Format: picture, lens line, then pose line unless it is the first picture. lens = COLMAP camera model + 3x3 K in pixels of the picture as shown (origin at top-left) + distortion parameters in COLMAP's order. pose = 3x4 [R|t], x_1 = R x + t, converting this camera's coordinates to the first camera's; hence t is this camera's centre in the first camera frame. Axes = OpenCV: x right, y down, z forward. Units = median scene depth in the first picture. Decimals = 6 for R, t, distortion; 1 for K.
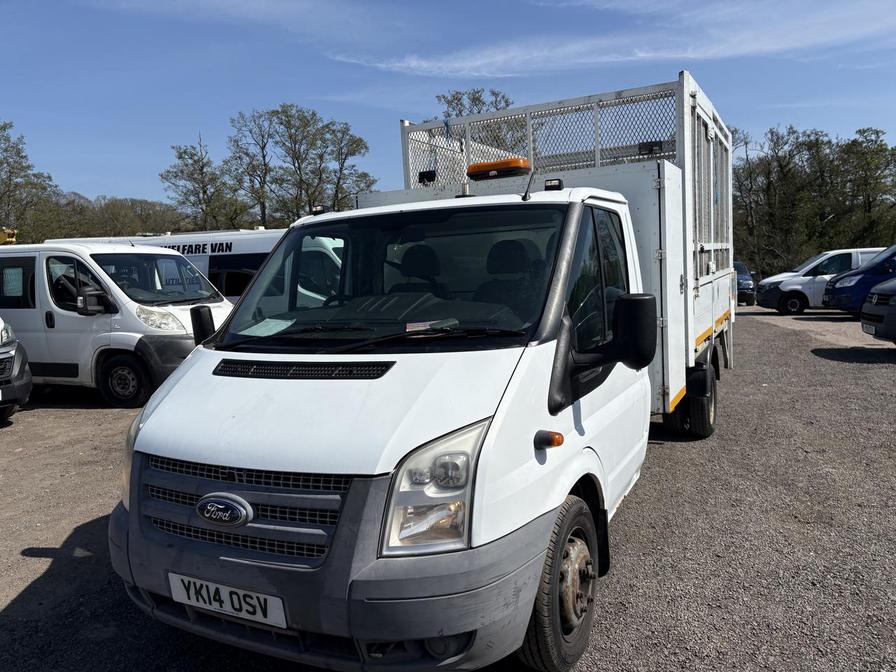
lens RADIAL K [[686.2, 0, 459.7], [0, 686.2, 334.6], [0, 0, 1]] dist [0.040163, -0.037808]
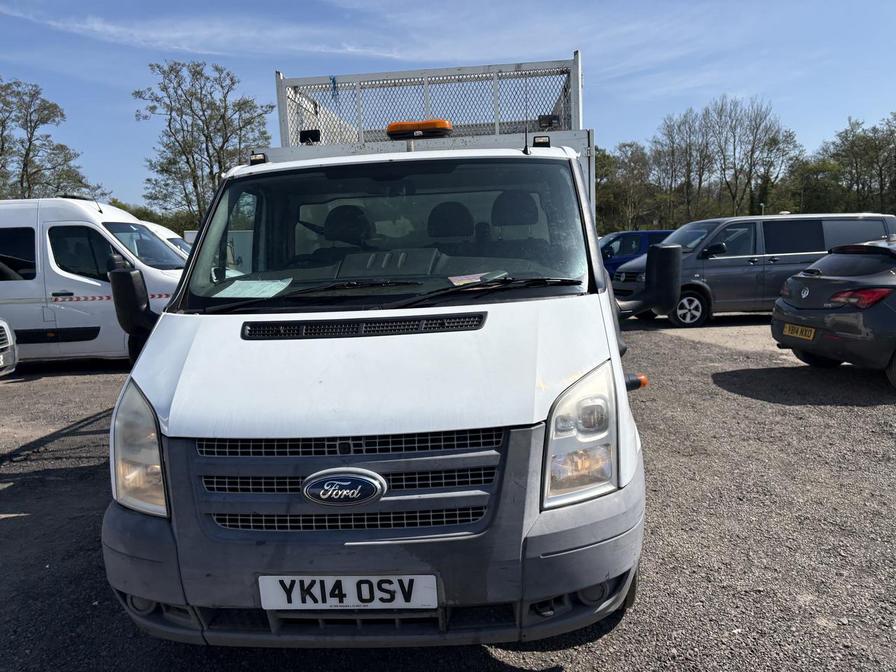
lens RADIAL K [[686.2, 0, 459.7], [0, 686.2, 334.6], [0, 0, 1]] dist [0.040163, -0.037808]
pose [[0.917403, -0.044976, 0.395411, -0.527680], [0.040516, 0.998986, 0.019629, 0.054479], [-0.395893, -0.001987, 0.918295, 0.164506]]
